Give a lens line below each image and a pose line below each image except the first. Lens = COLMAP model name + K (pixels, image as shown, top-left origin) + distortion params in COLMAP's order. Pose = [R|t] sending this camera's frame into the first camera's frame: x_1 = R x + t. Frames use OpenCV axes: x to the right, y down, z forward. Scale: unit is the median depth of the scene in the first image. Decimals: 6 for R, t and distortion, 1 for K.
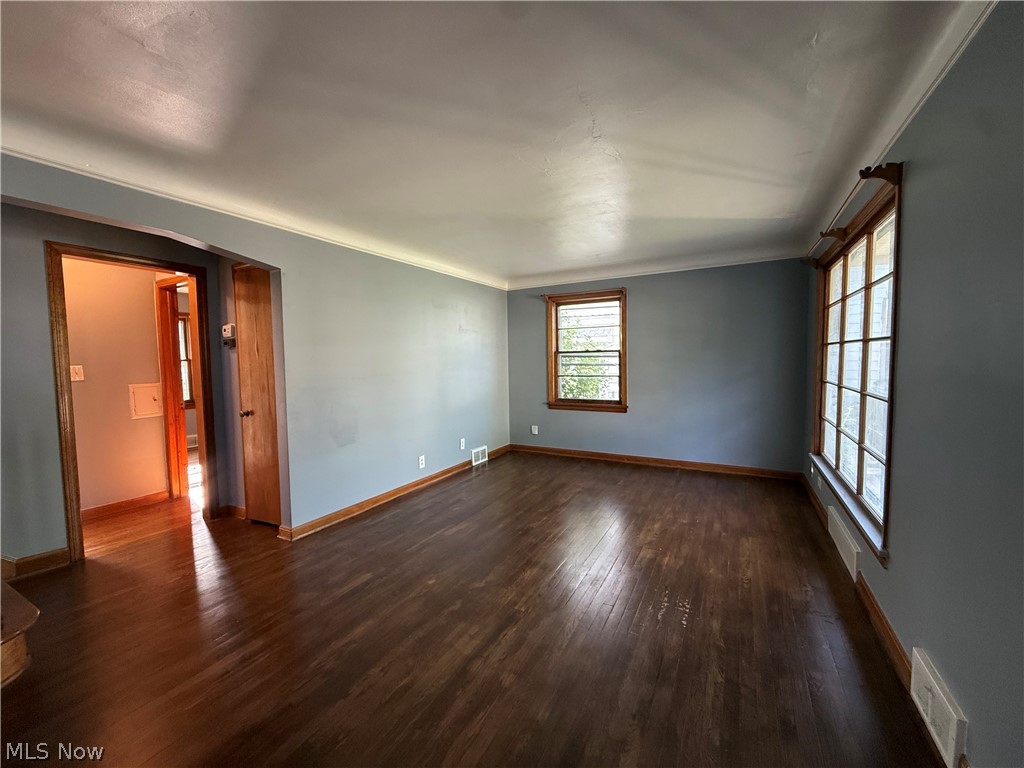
lens RADIAL K [[409.7, 0, 508.1], [0, 409.7, 387.5], [0, 0, 1]] dist [-0.001927, 0.001444]
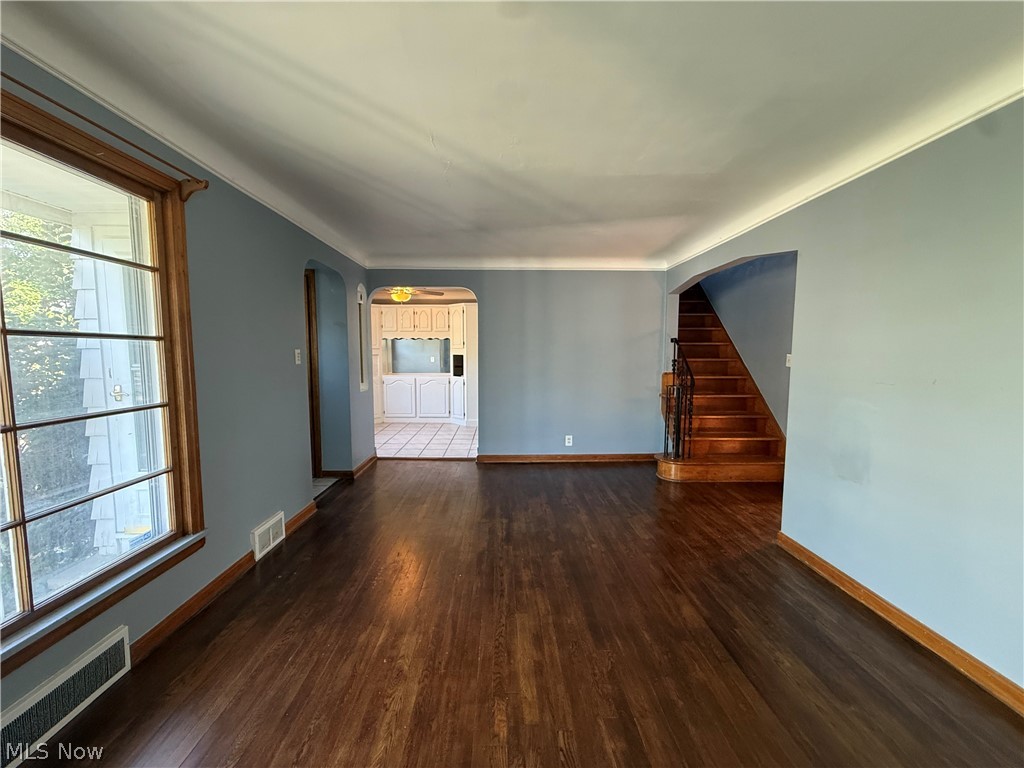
lens RADIAL K [[409.7, 0, 508.2], [0, 409.7, 383.5], [0, 0, 1]] dist [-0.001927, 0.001444]
pose [[-0.861588, 0.054251, -0.504701, 0.278557], [-0.025121, 0.988497, 0.149140, -0.067987], [0.506987, 0.141176, -0.850314, 0.867402]]
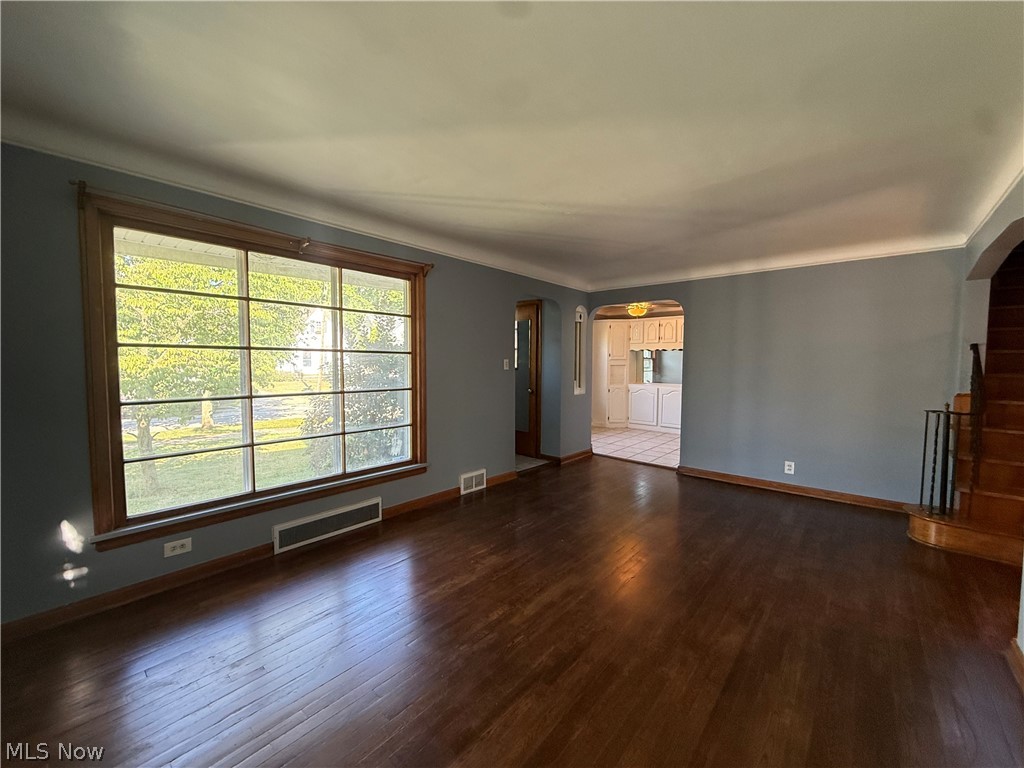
lens RADIAL K [[409.7, 0, 509.3], [0, 409.7, 384.4], [0, 0, 1]] dist [-0.001927, 0.001444]
pose [[-0.978247, -0.003607, 0.207410, 0.050083], [0.022815, 0.991912, 0.124858, -0.074939], [-0.206183, 0.126874, -0.970253, 1.029766]]
